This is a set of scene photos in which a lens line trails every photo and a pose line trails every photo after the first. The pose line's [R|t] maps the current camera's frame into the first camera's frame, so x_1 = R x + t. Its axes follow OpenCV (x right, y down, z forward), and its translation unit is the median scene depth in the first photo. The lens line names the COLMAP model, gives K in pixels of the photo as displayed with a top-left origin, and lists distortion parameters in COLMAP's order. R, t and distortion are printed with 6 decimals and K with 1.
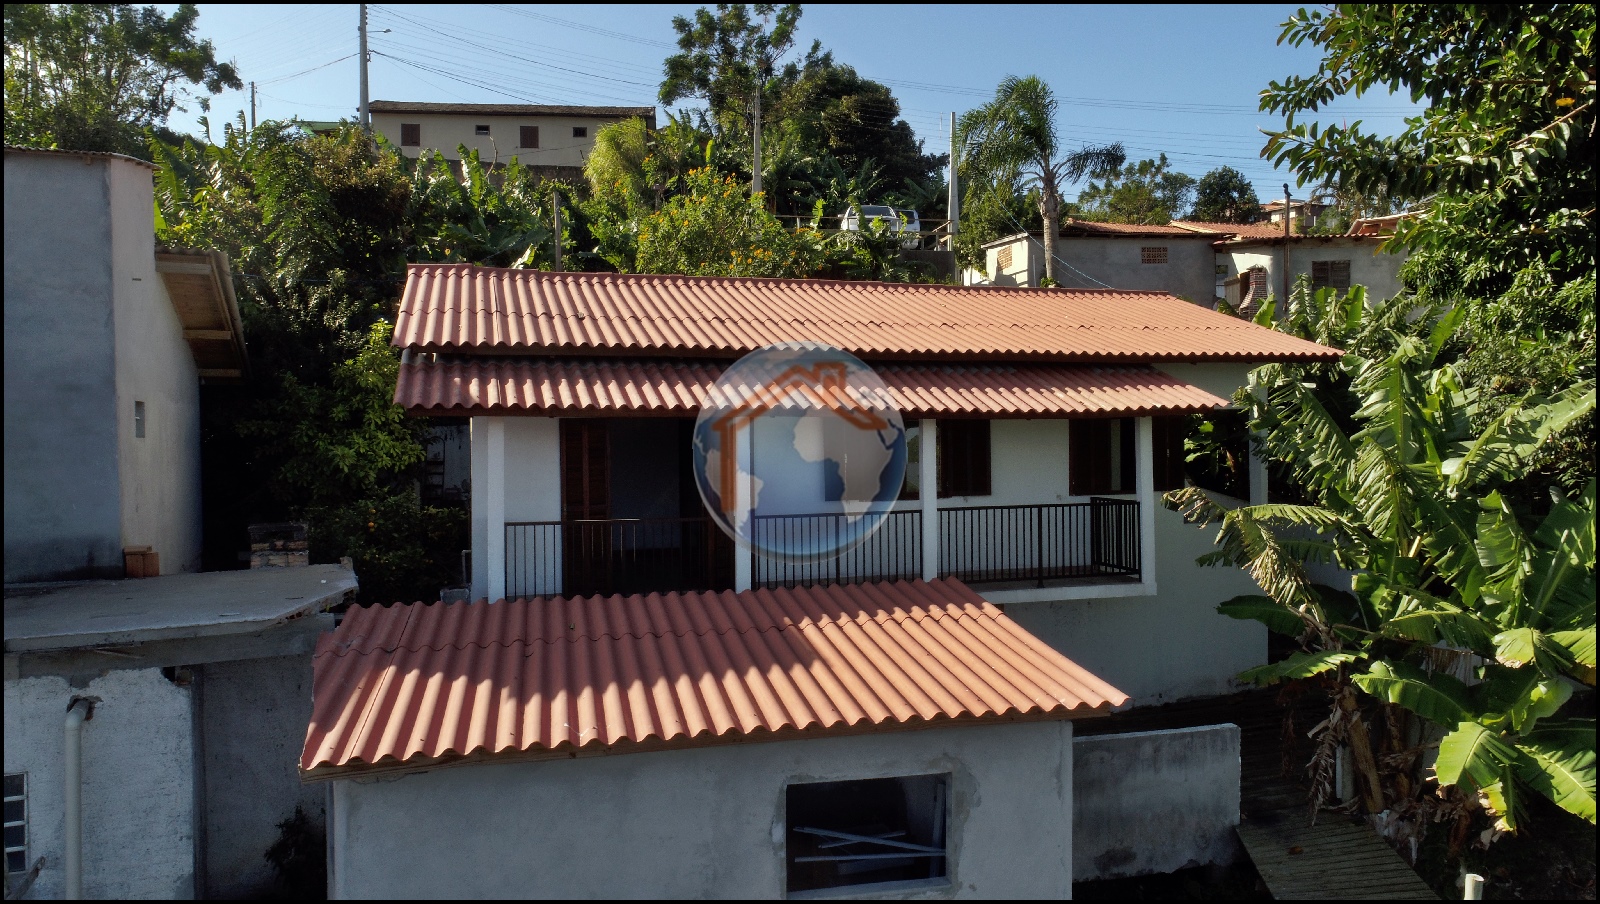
lens RADIAL K [[1062.4, 0, 800.0], [0, 1062.4, 452.0], [0, 0, 1]] dist [0.002535, 0.000556]
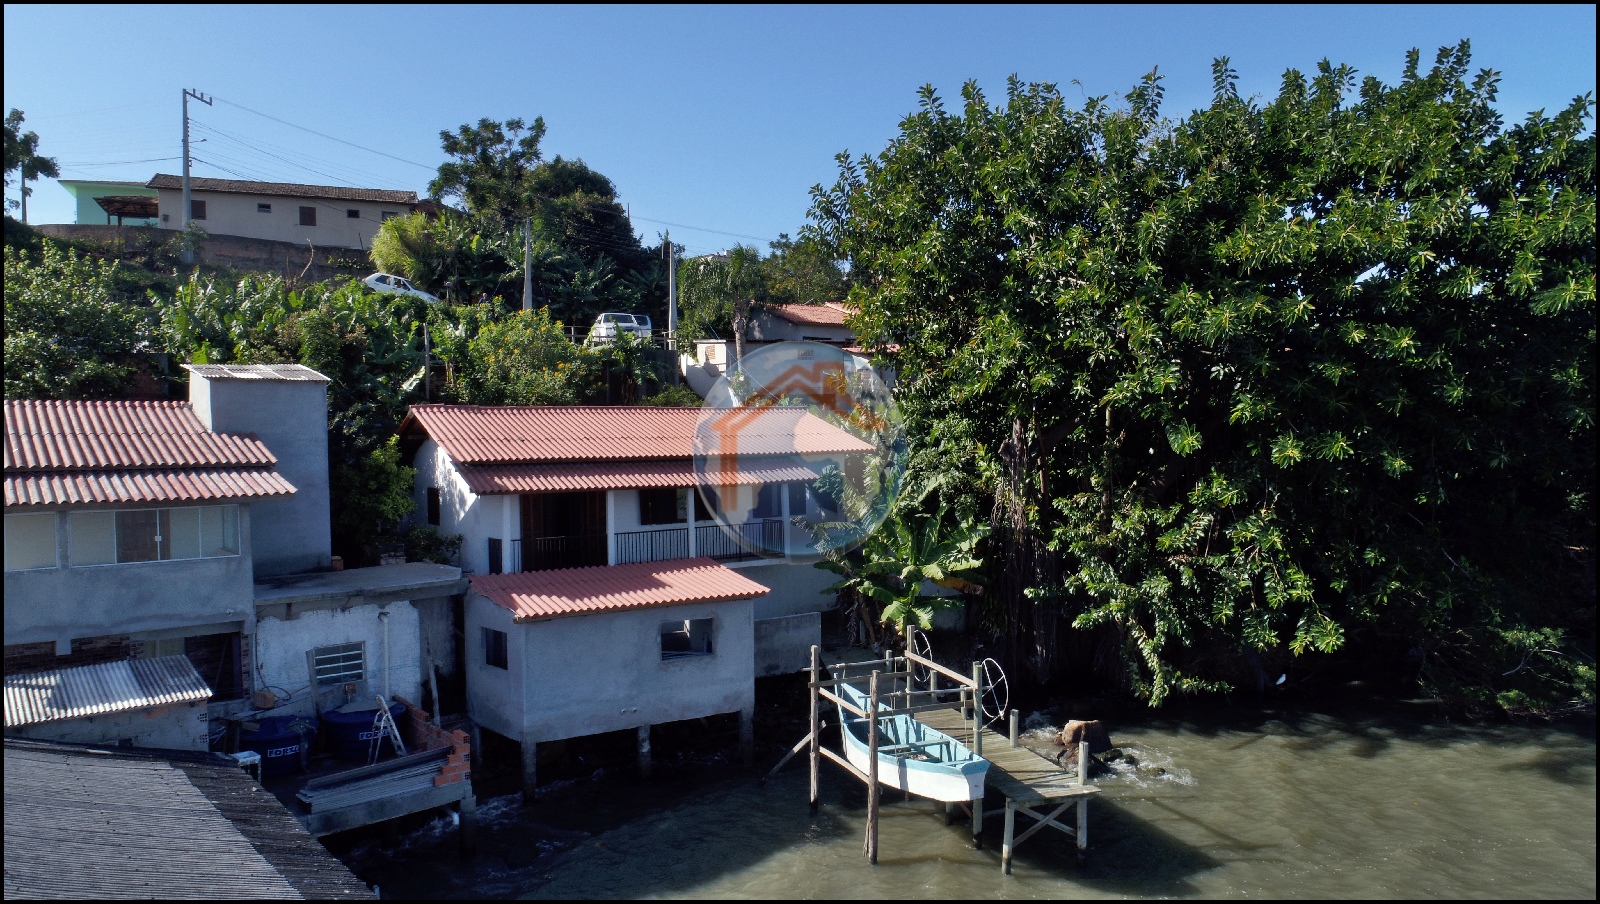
lens RADIAL K [[1062.4, 0, 800.0], [0, 1062.4, 452.0], [0, 0, 1]] dist [0.002535, 0.000556]
pose [[0.958535, -0.010848, 0.284768, -0.300716], [0.012624, 0.999911, -0.004399, -0.094641], [-0.284694, 0.007811, 0.958586, -1.234660]]
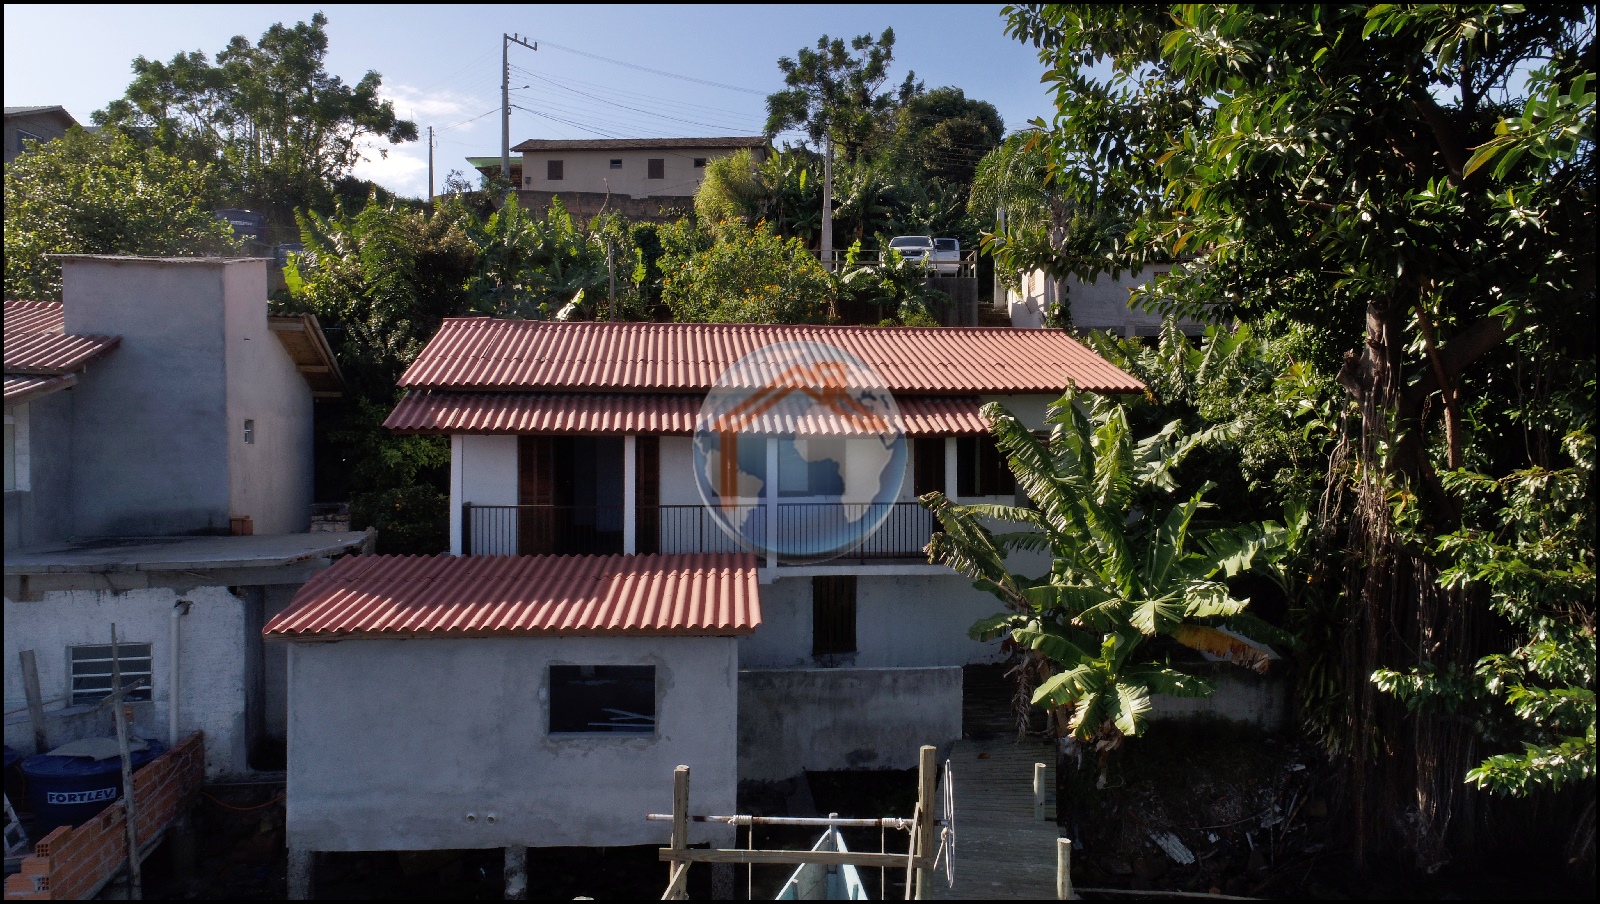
lens RADIAL K [[1063.8, 0, 800.0], [0, 1063.8, 452.0], [0, 0, 1]] dist [0.007485, 0.001427]
pose [[0.984853, 0.014872, -0.172755, 0.404099], [-0.014287, 0.999887, 0.004629, -0.019923], [0.172804, -0.002090, 0.984954, -0.347713]]
